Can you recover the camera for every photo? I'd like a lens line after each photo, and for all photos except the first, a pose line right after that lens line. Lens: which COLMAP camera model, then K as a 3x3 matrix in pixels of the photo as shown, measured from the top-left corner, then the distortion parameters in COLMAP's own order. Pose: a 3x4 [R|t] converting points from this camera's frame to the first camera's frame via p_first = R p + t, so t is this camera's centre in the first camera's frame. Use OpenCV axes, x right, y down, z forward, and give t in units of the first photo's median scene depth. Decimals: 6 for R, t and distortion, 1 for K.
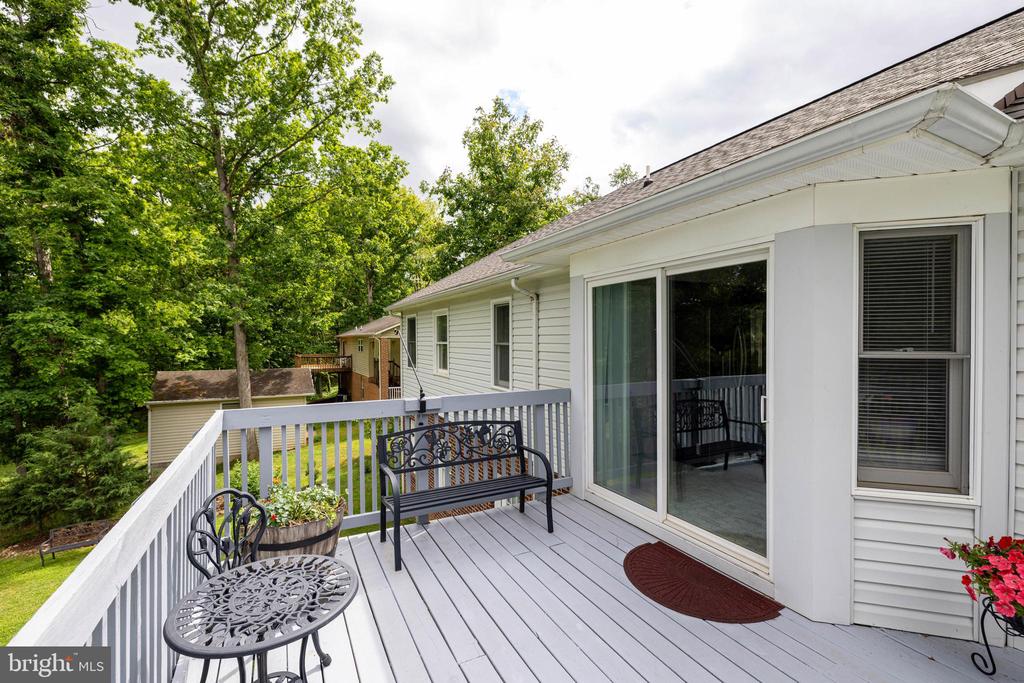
lens RADIAL K [[443.1, 0, 510.2], [0, 443.1, 340.5], [0, 0, 1]] dist [0.002819, -0.001360]
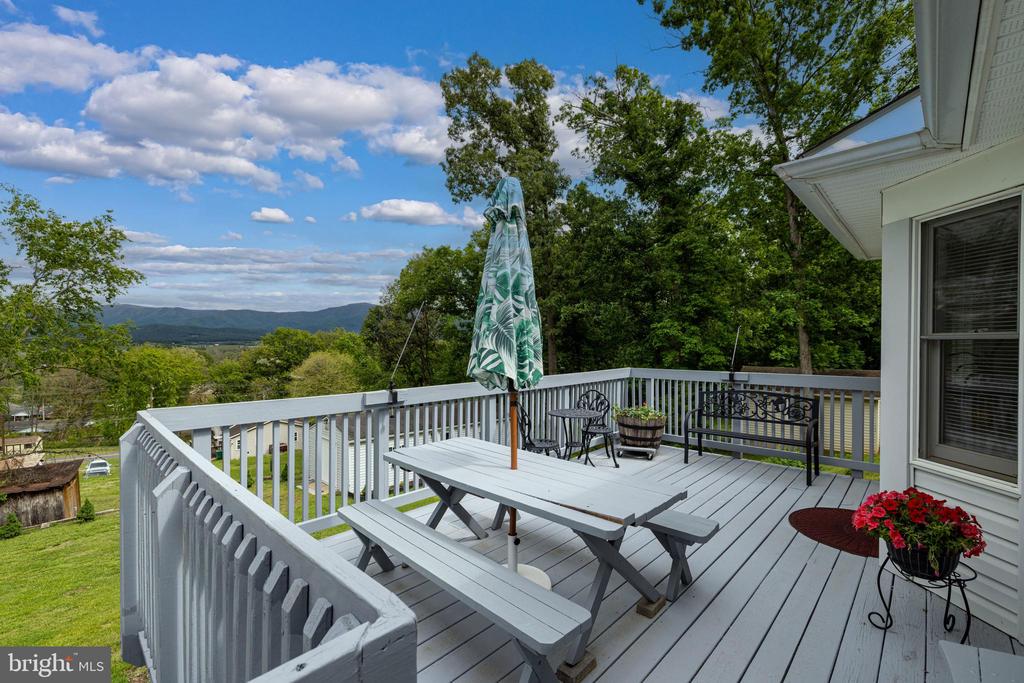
lens RADIAL K [[443.1, 0, 521.3], [0, 443.1, 340.7], [0, 0, 1]] dist [0.002819, -0.001360]
pose [[0.352684, -0.004187, -0.935733, 0.233995], [0.000270, 0.999990, -0.004373, 0.007830], [0.935742, 0.001289, 0.352682, -0.046424]]
